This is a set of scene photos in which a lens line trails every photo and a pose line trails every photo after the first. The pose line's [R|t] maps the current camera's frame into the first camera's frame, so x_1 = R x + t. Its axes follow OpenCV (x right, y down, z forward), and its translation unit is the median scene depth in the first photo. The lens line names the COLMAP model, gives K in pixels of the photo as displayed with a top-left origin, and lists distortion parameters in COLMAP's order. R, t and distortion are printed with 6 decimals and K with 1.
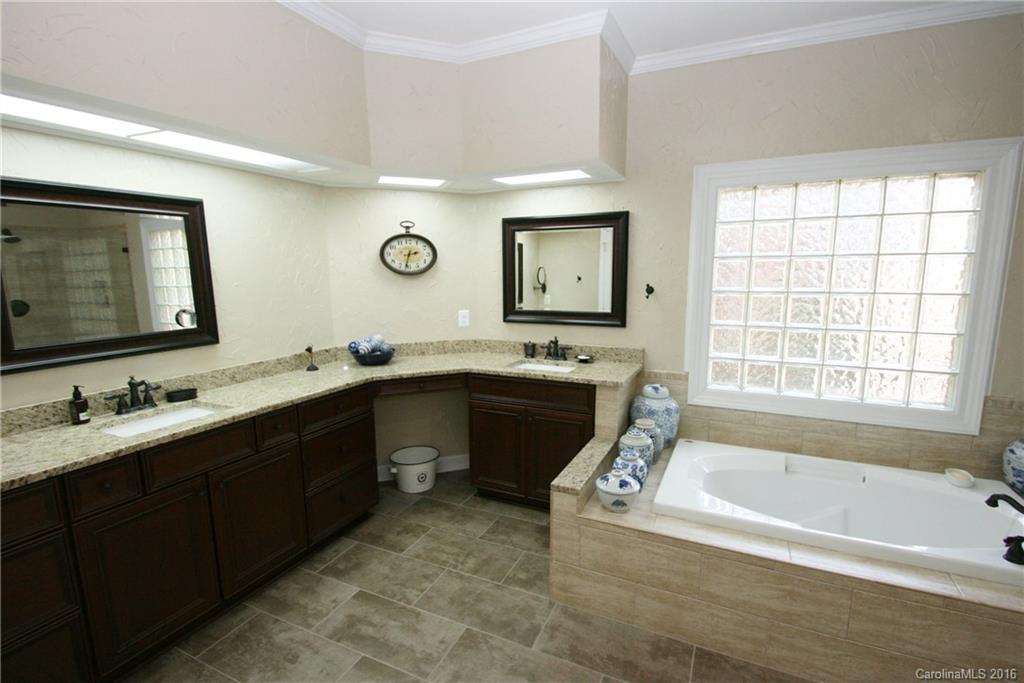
lens RADIAL K [[477.9, 0, 512.0], [0, 477.9, 341.5], [0, 0, 1]] dist [-0.031517, -0.000121]
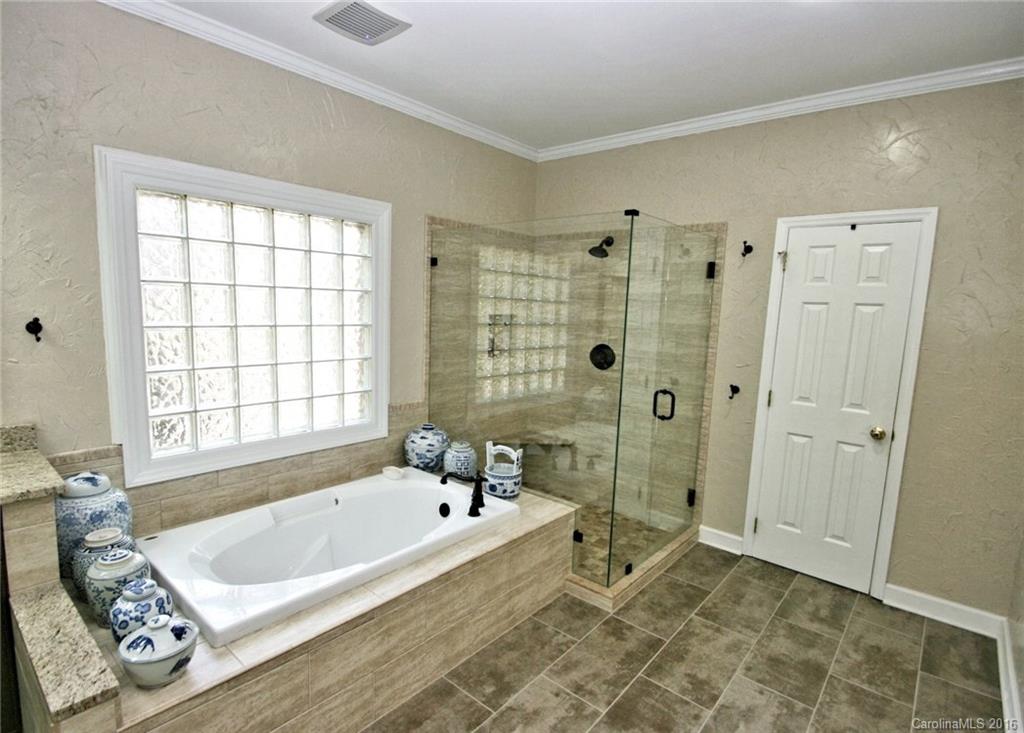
lens RADIAL K [[515.2, 0, 512.0], [0, 515.2, 366.5], [0, 0, 1]] dist [0.002042, -0.013012]
pose [[0.246044, -0.096097, 0.964483, -0.231855], [0.100804, 0.992214, 0.073144, -0.051292], [-0.964003, 0.079227, 0.253815, 0.282102]]
